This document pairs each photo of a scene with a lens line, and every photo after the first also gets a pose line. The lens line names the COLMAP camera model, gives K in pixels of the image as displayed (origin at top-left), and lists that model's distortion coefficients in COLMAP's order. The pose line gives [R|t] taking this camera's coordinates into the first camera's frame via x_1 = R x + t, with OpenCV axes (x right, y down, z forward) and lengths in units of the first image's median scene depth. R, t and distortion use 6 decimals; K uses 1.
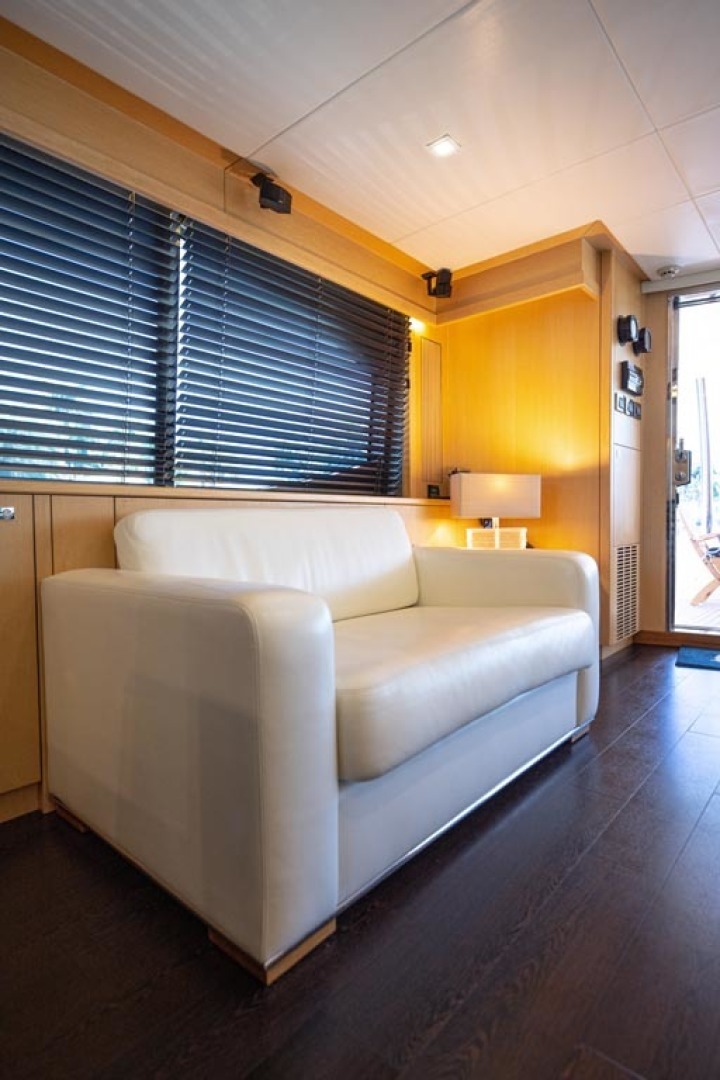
lens RADIAL K [[572.0, 0, 366.0], [0, 572.0, 537.5], [0, 0, 1]] dist [0.001693, 0.000123]
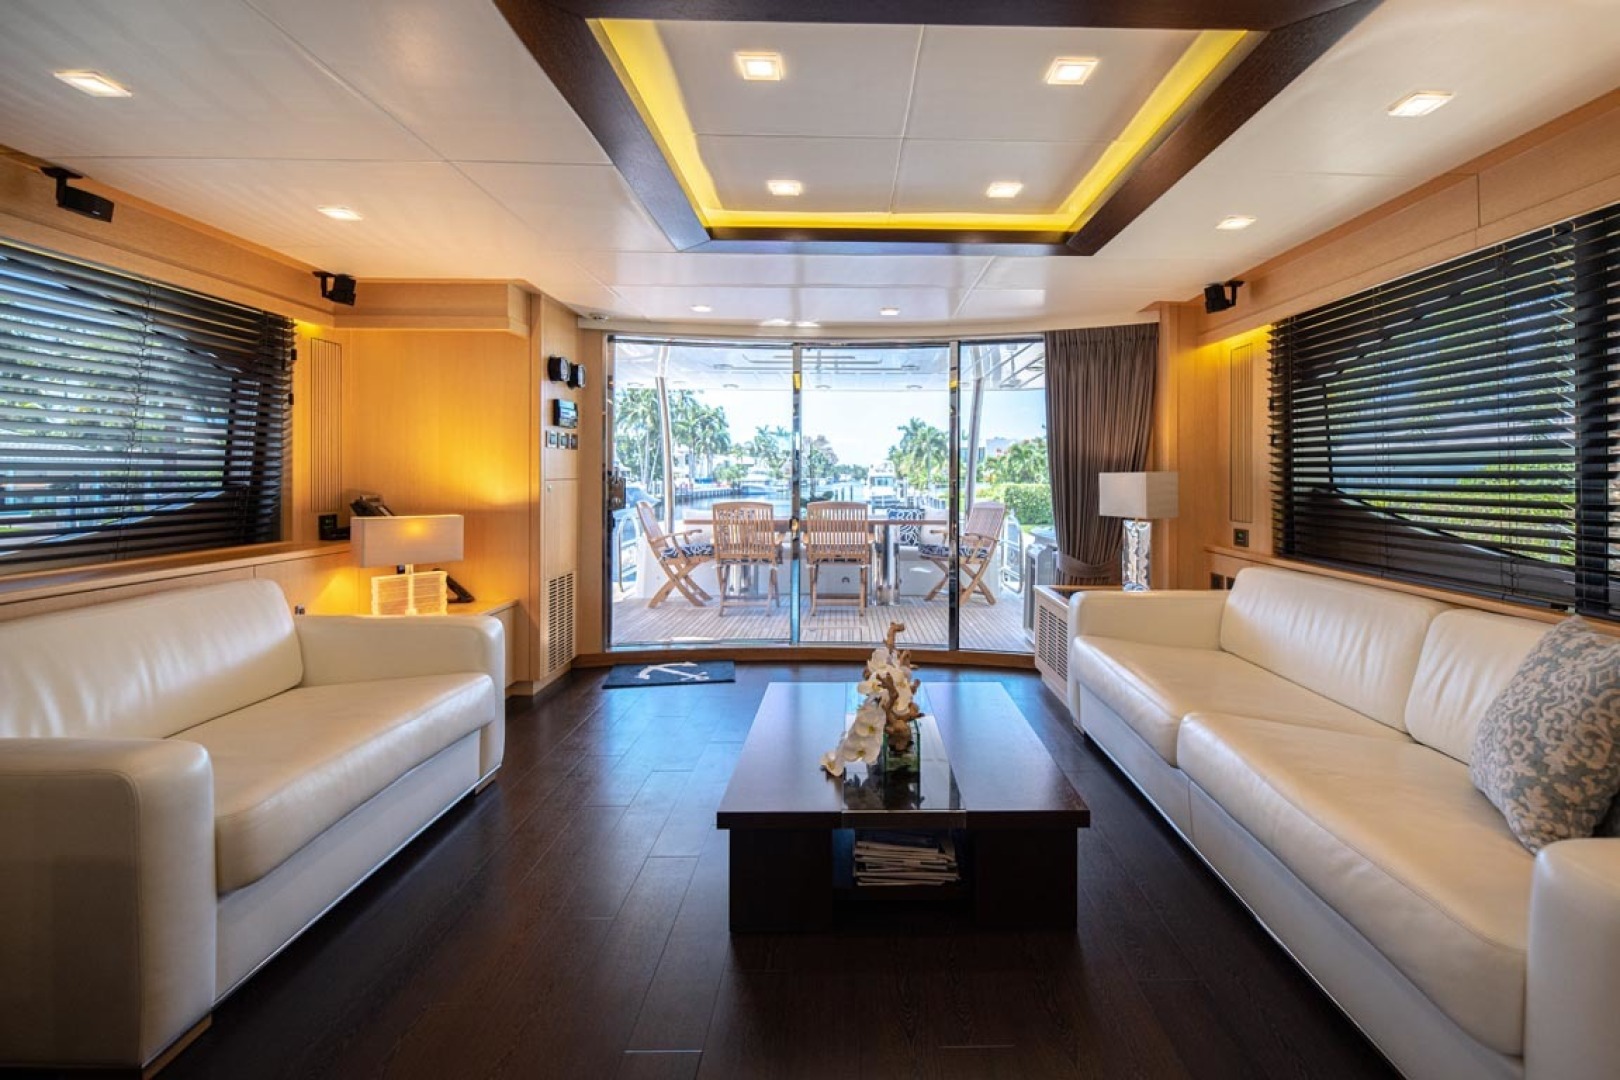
lens RADIAL K [[730.7, 0, 853.0], [0, 730.7, 486.8], [0, 0, 1]] dist [0.001868, -0.004144]
pose [[0.743320, 0.009597, 0.668867, -0.029156], [0.003700, 0.999823, -0.018458, -0.130962], [-0.668926, 0.016195, 0.743153, -0.345406]]
